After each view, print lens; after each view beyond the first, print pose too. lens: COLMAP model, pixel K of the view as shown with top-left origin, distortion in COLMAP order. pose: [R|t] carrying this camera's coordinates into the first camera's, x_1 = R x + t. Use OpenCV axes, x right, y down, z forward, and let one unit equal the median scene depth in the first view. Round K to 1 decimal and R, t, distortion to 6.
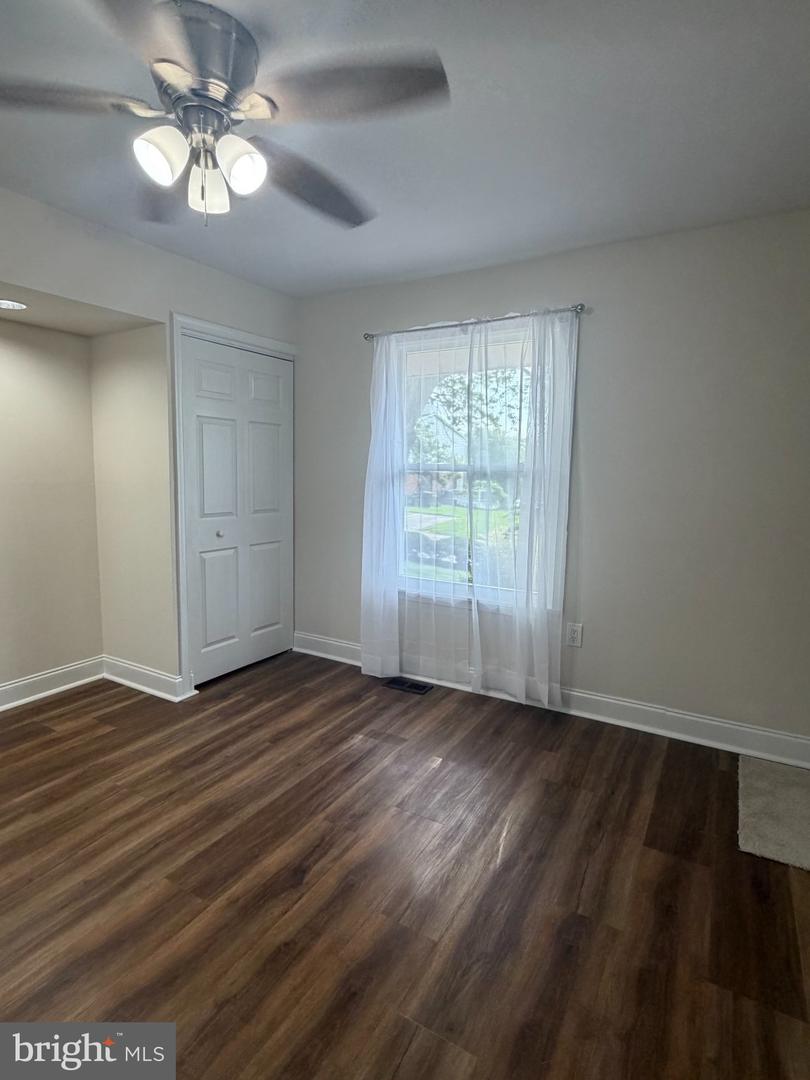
lens RADIAL K [[557.7, 0, 402.4], [0, 557.7, 531.7], [0, 0, 1]] dist [-0.002419, 0.000842]
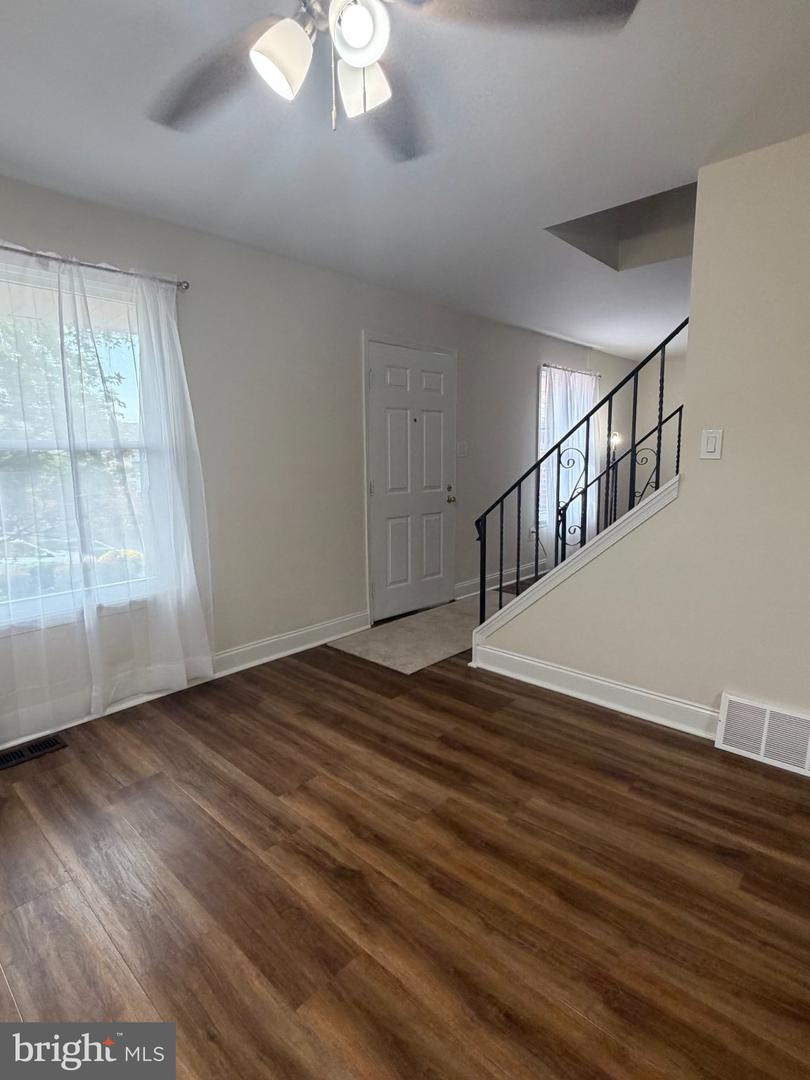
lens RADIAL K [[557.7, 0, 398.9], [0, 557.7, 538.7], [0, 0, 1]] dist [-0.002419, 0.000842]
pose [[0.226028, -0.165338, 0.959987, -0.575031], [0.129982, 0.981797, 0.138490, -0.032859], [-0.965410, 0.093479, 0.243404, 0.373795]]
